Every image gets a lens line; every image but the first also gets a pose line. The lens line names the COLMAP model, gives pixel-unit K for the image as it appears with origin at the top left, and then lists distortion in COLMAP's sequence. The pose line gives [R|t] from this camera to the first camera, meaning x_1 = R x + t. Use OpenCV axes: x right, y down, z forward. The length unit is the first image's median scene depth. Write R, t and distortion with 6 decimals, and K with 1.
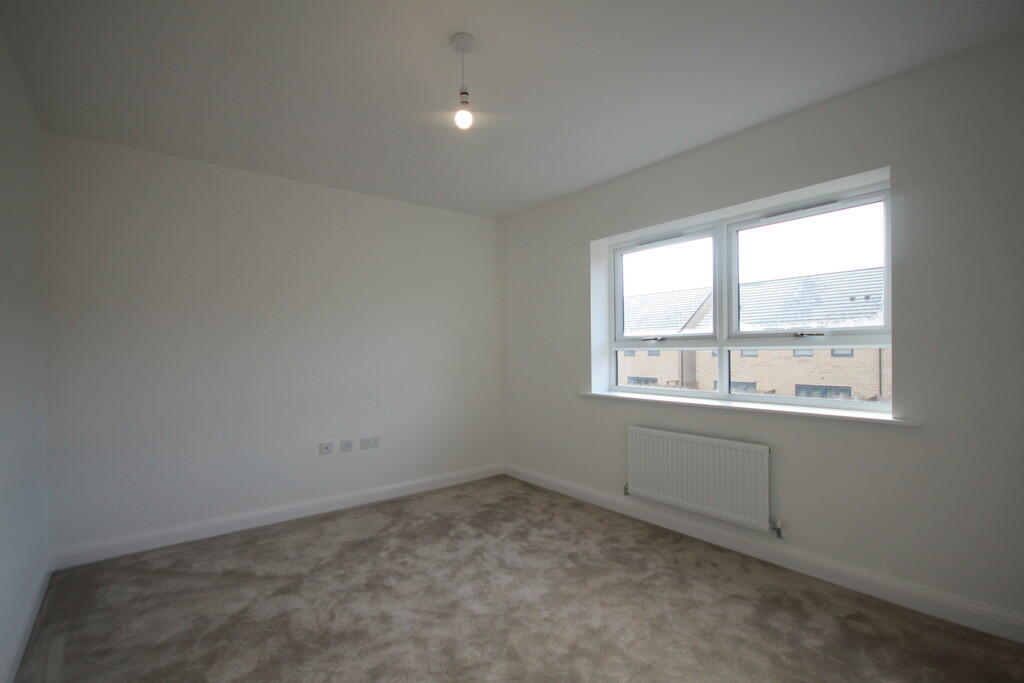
lens RADIAL K [[473.5, 0, 515.4], [0, 473.5, 353.3], [0, 0, 1]] dist [0.001348, -0.000431]
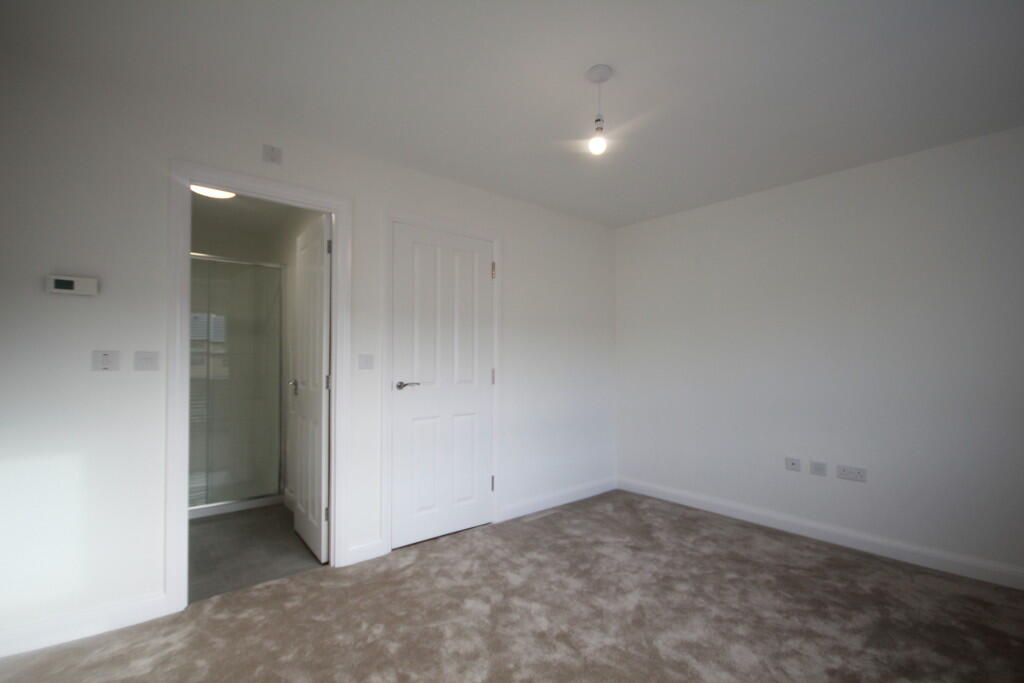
lens RADIAL K [[473.5, 0, 515.4], [0, 473.5, 353.3], [0, 0, 1]] dist [0.001348, -0.000431]
pose [[0.038731, -0.003007, -0.999245, 0.652748], [-0.010031, 0.999944, -0.003398, -0.010375], [0.999199, 0.010155, 0.038698, 0.532749]]
